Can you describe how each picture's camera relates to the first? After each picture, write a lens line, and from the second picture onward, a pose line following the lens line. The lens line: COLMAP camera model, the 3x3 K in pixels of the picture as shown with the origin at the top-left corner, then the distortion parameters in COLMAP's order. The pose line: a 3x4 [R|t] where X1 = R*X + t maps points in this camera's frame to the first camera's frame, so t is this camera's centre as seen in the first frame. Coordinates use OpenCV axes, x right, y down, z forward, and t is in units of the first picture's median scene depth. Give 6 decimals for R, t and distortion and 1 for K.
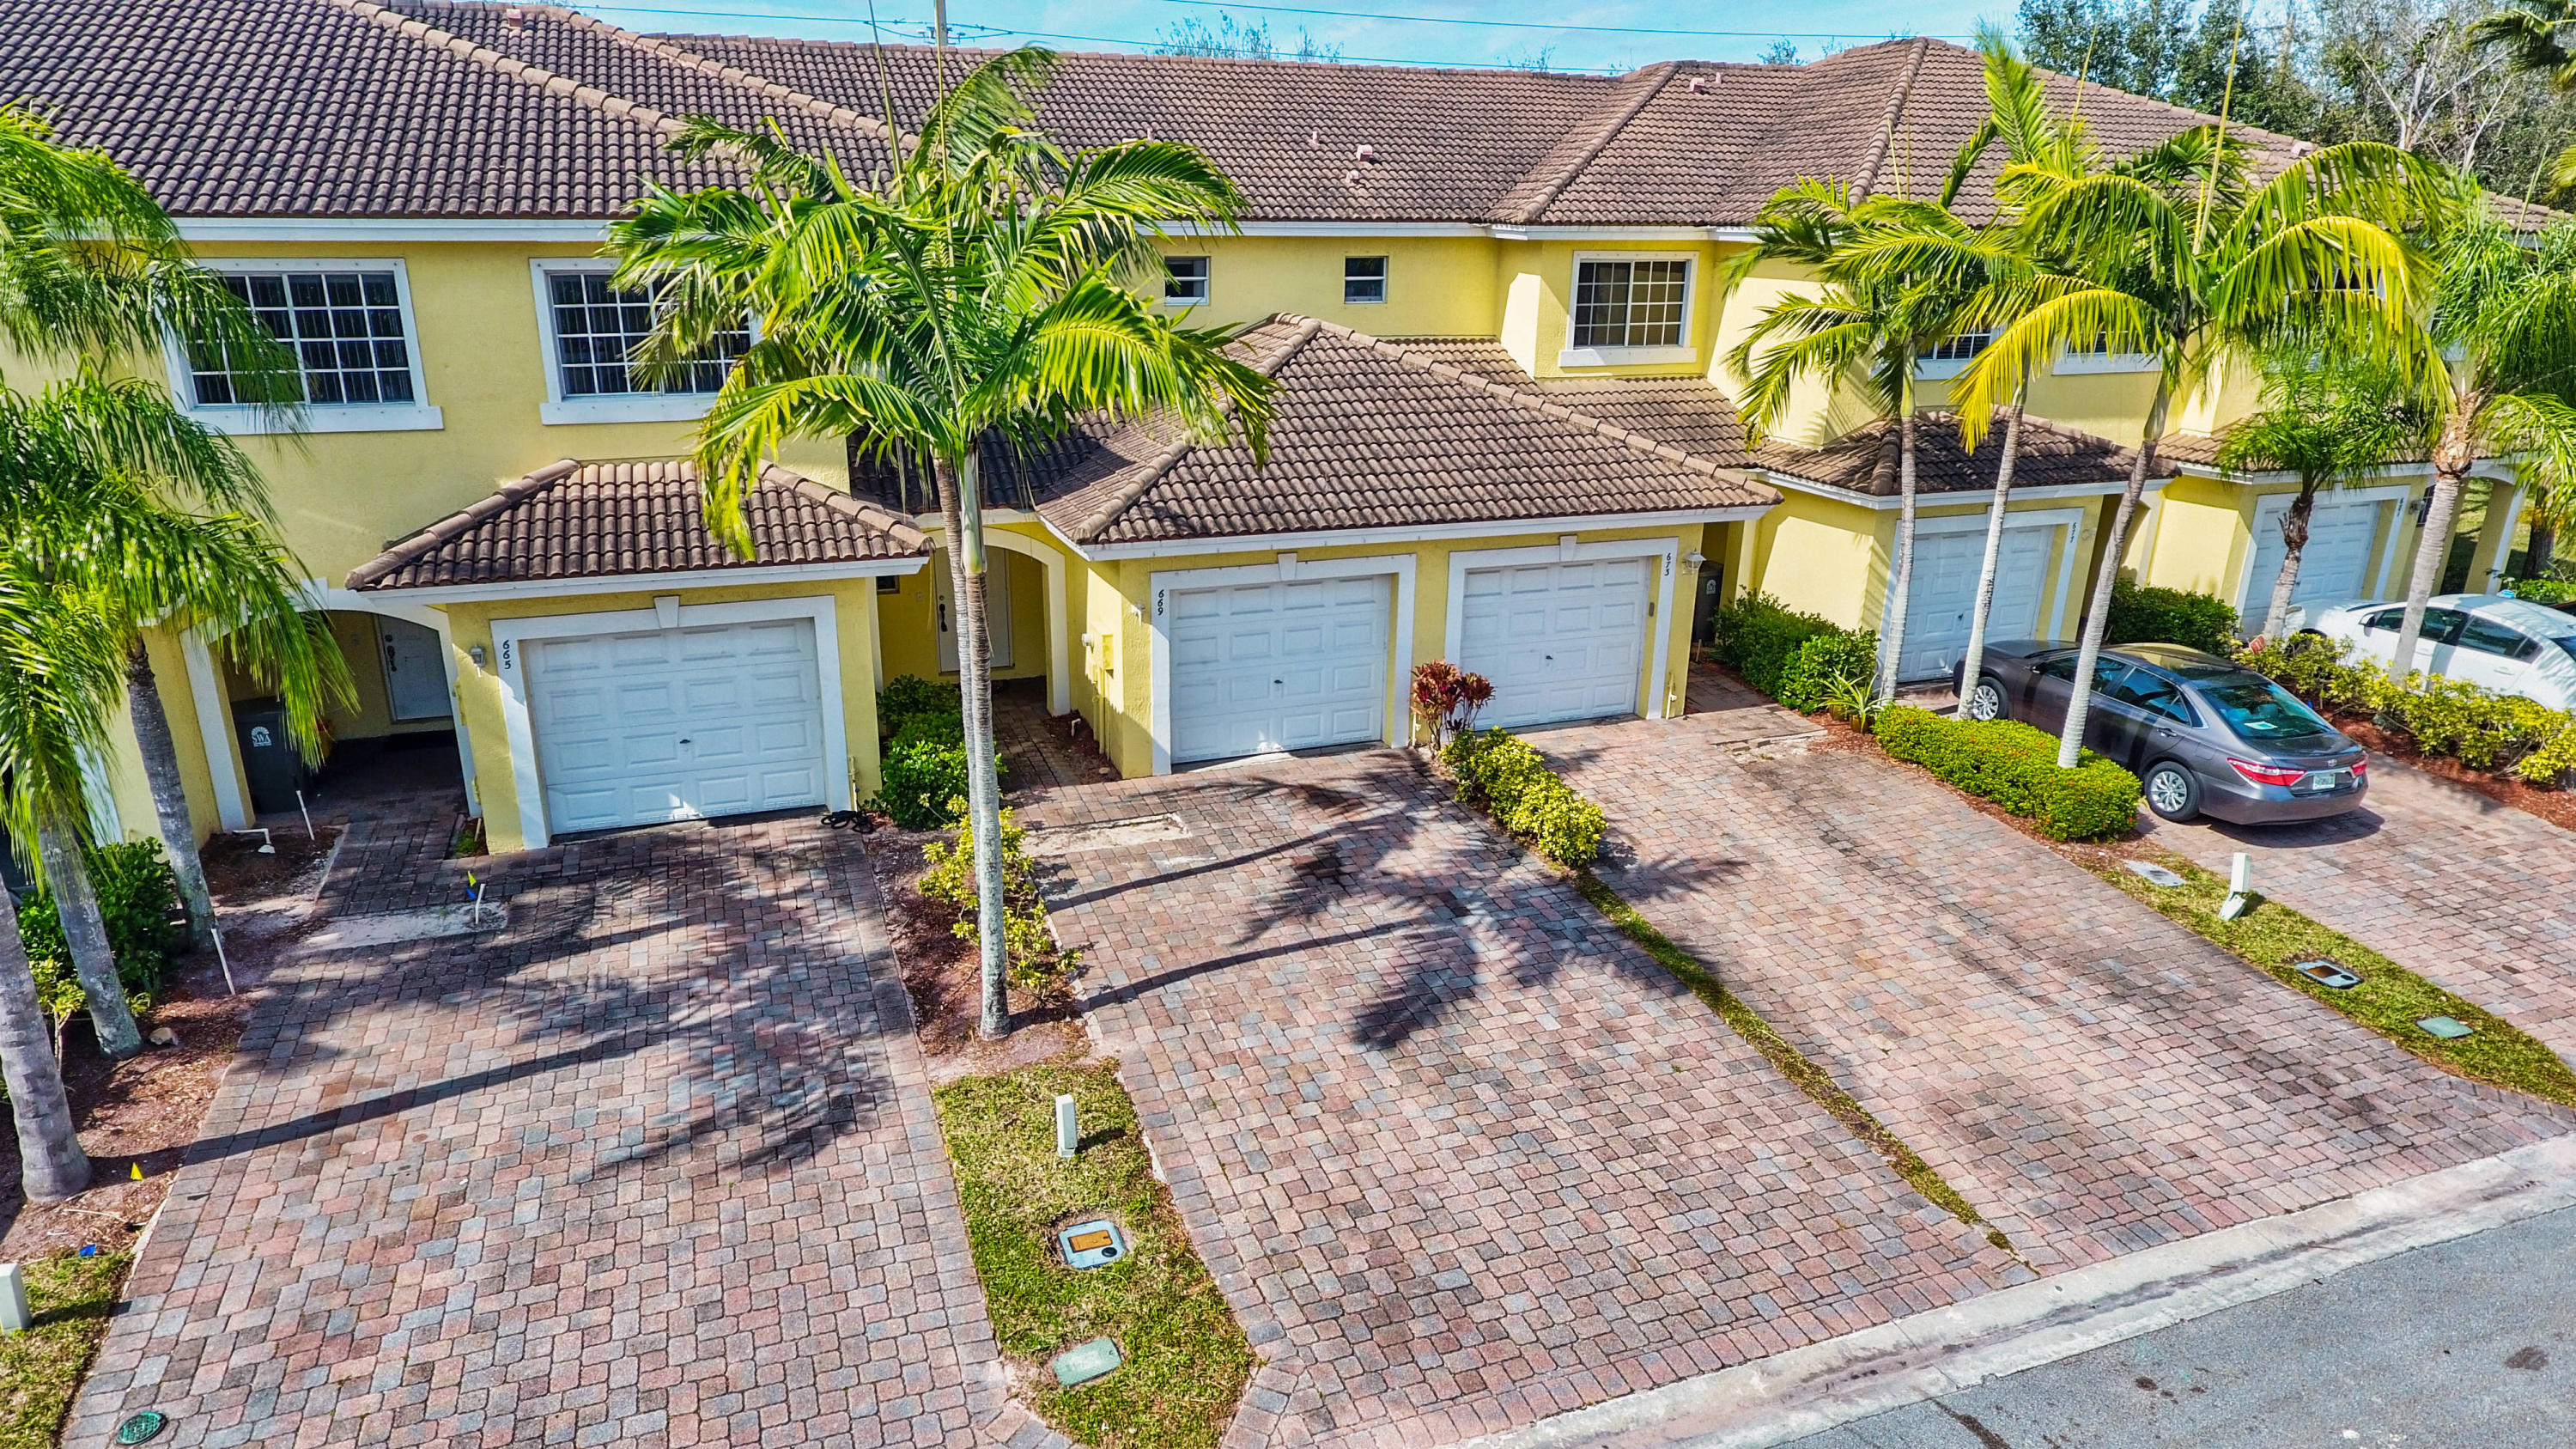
lens RADIAL K [[1516.3, 0, 1253.0], [0, 1516.3, 724.9], [0, 0, 1]] dist [-0.002704, -0.001731]
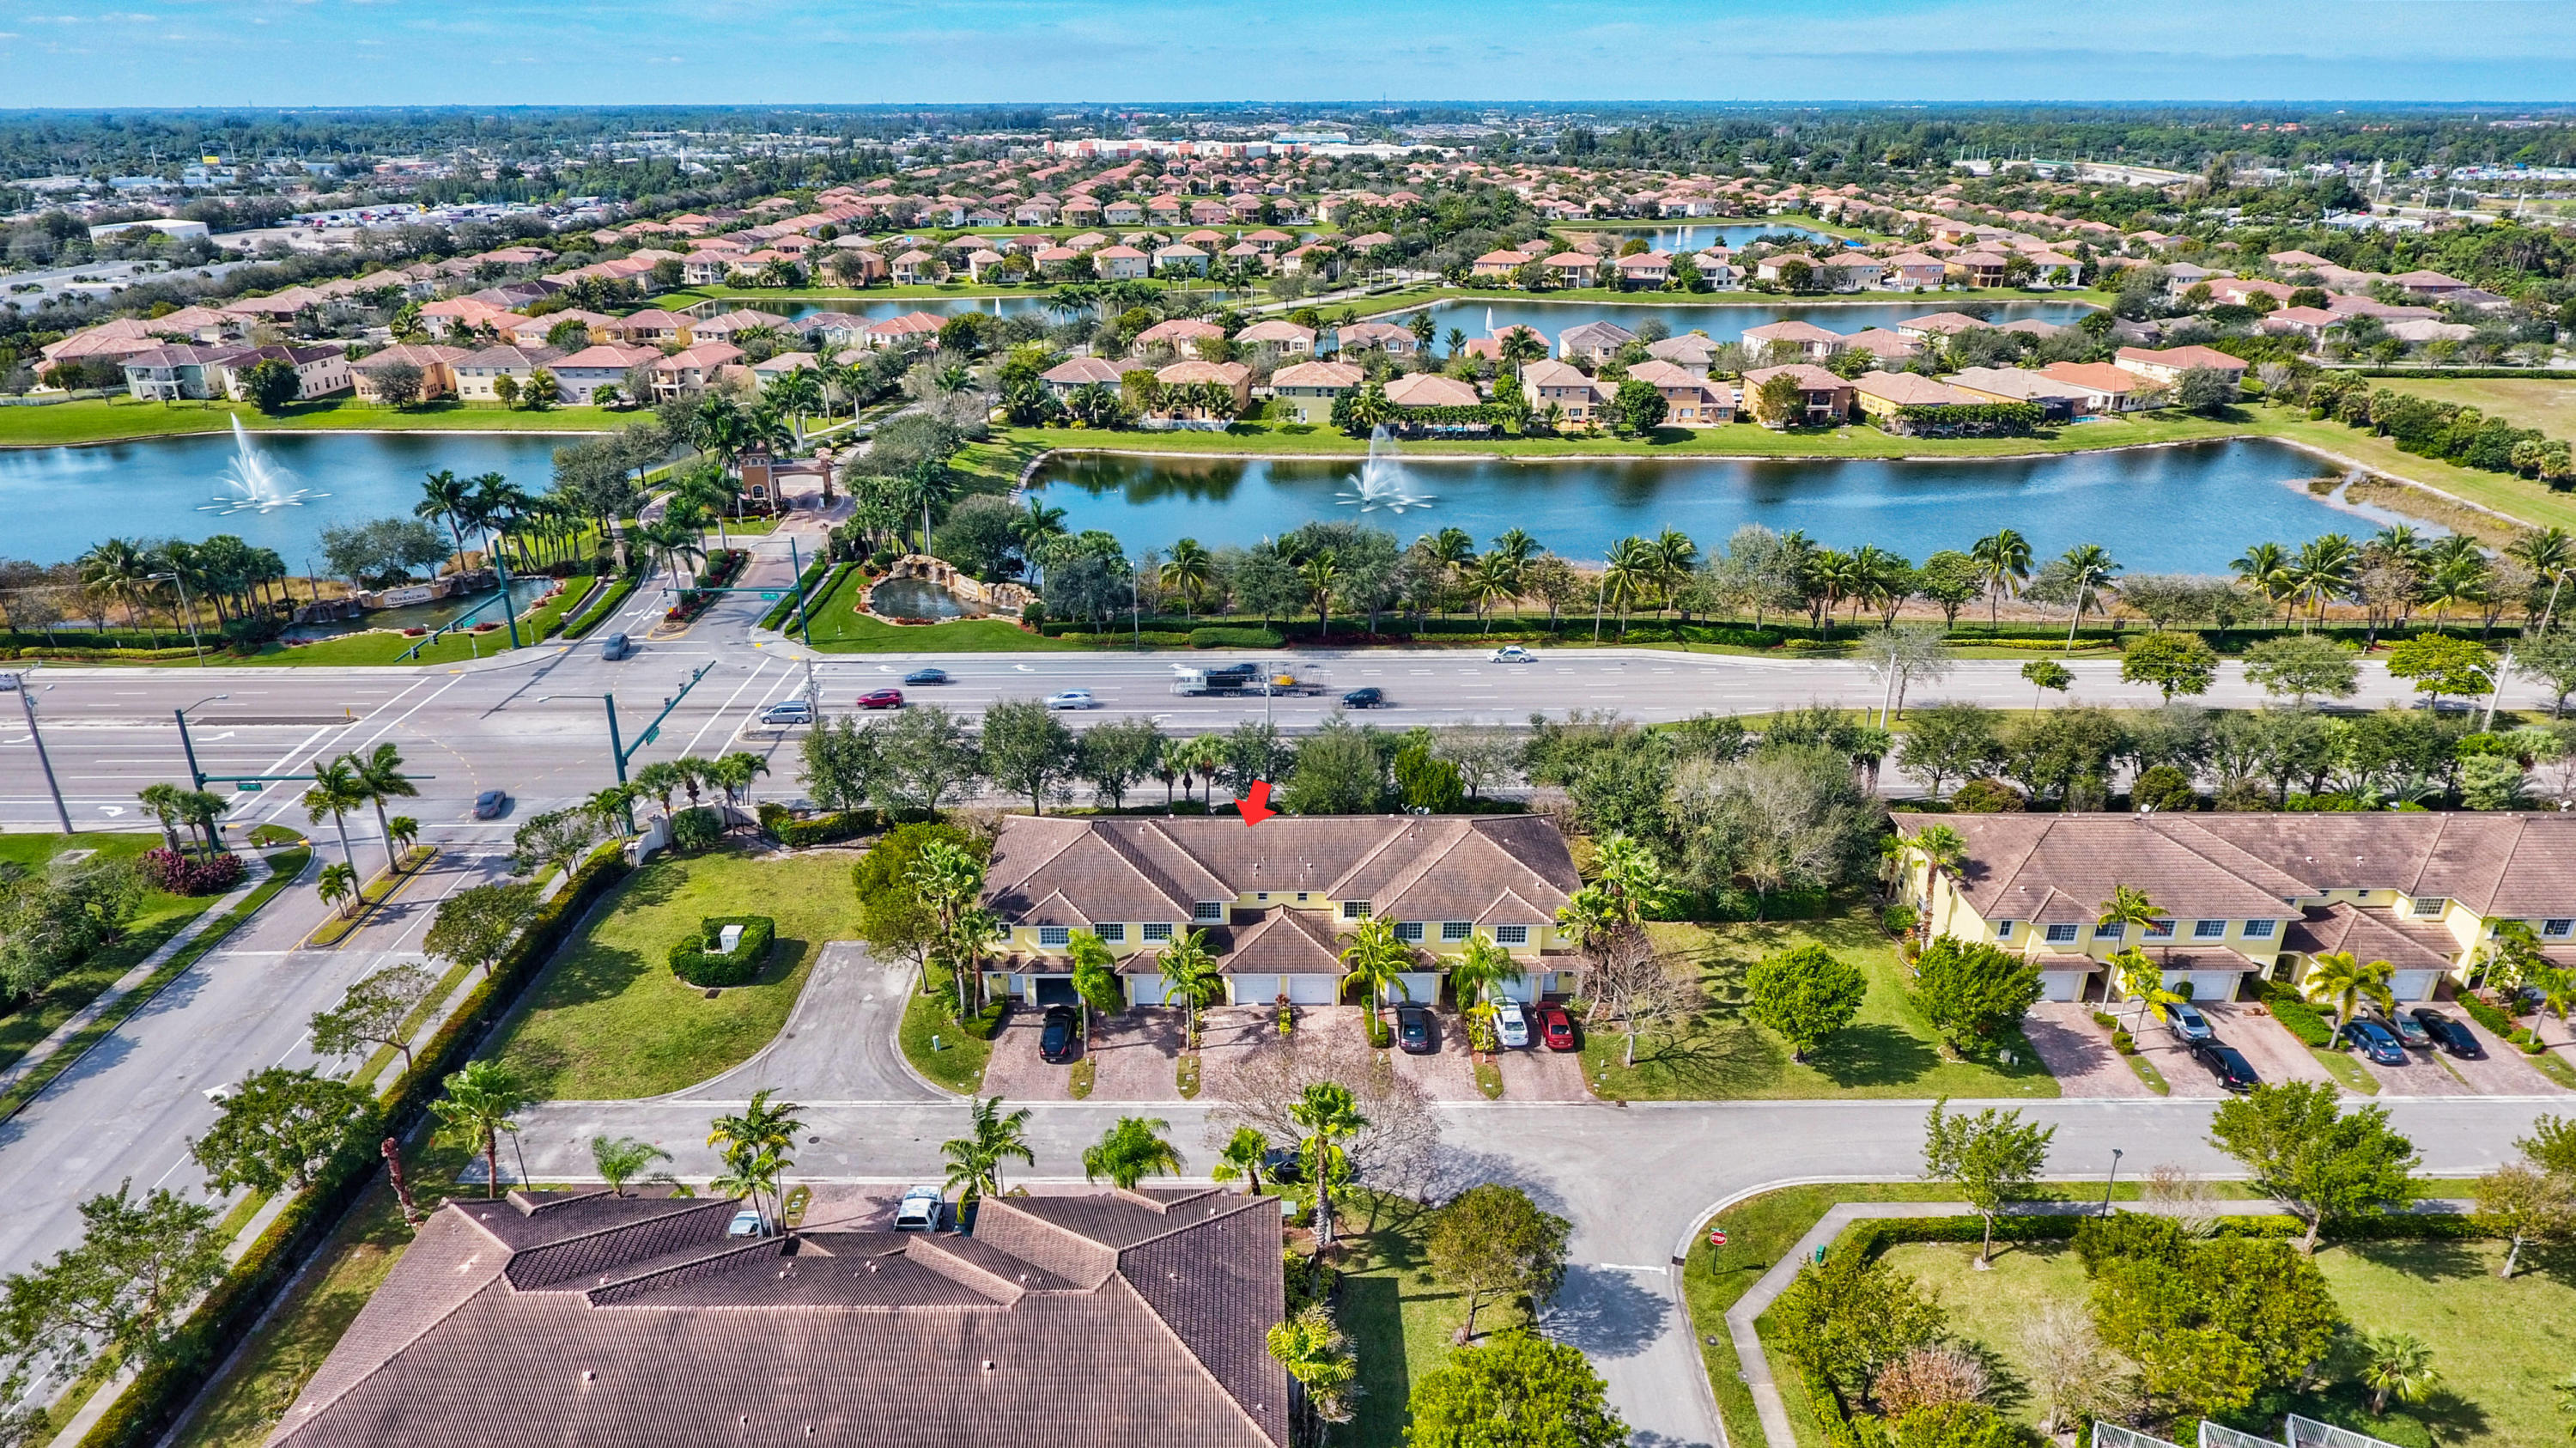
lens RADIAL K [[1522.6, 0, 1255.4], [0, 1522.6, 719.6], [0, 0, 1]] dist [-0.003479, -0.001047]
pose [[0.941679, 0.113748, -0.316705, 1.784910], [-0.093938, 0.992582, 0.077183, -1.552436], [0.323135, -0.042931, 0.945378, -4.543512]]
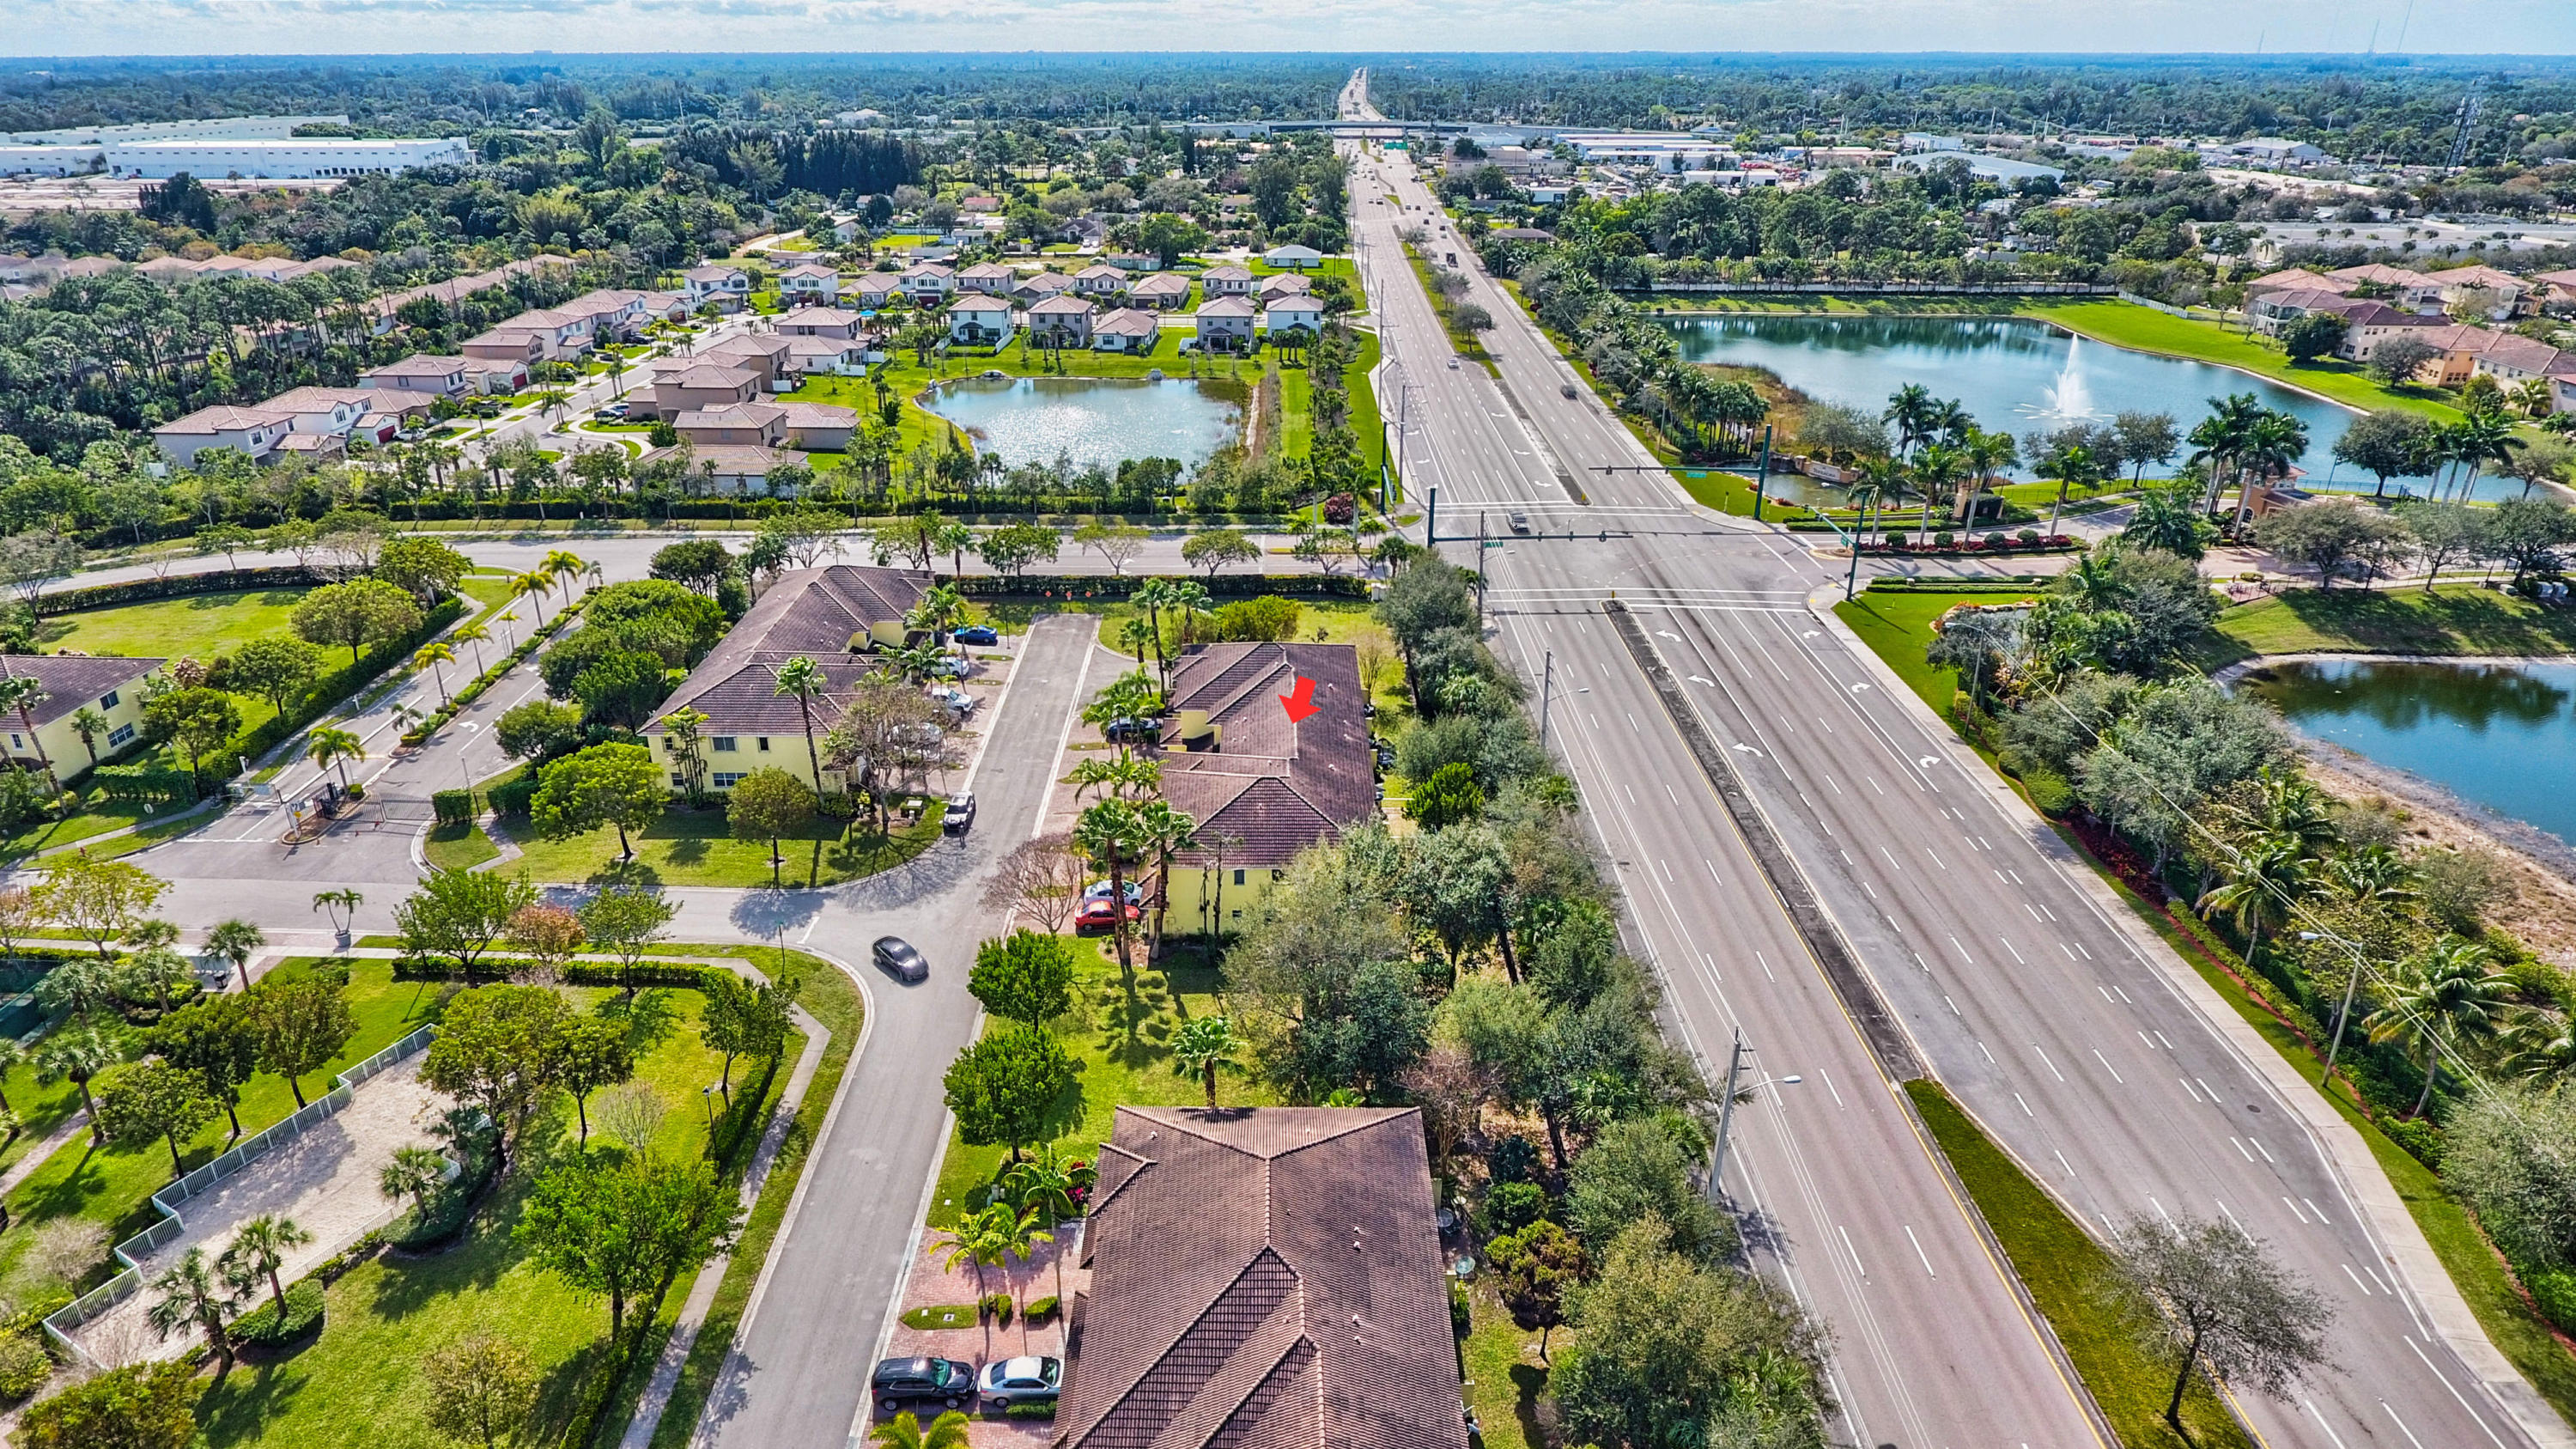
lens RADIAL K [[1522.6, 0, 1255.4], [0, 1522.6, 720.1], [0, 0, 1]] dist [-0.003479, -0.001047]
pose [[-0.345675, 0.368484, -0.862976, 6.097555], [-0.302585, 0.826771, 0.474228, -3.918506], [0.888229, 0.425052, -0.174296, 2.581487]]
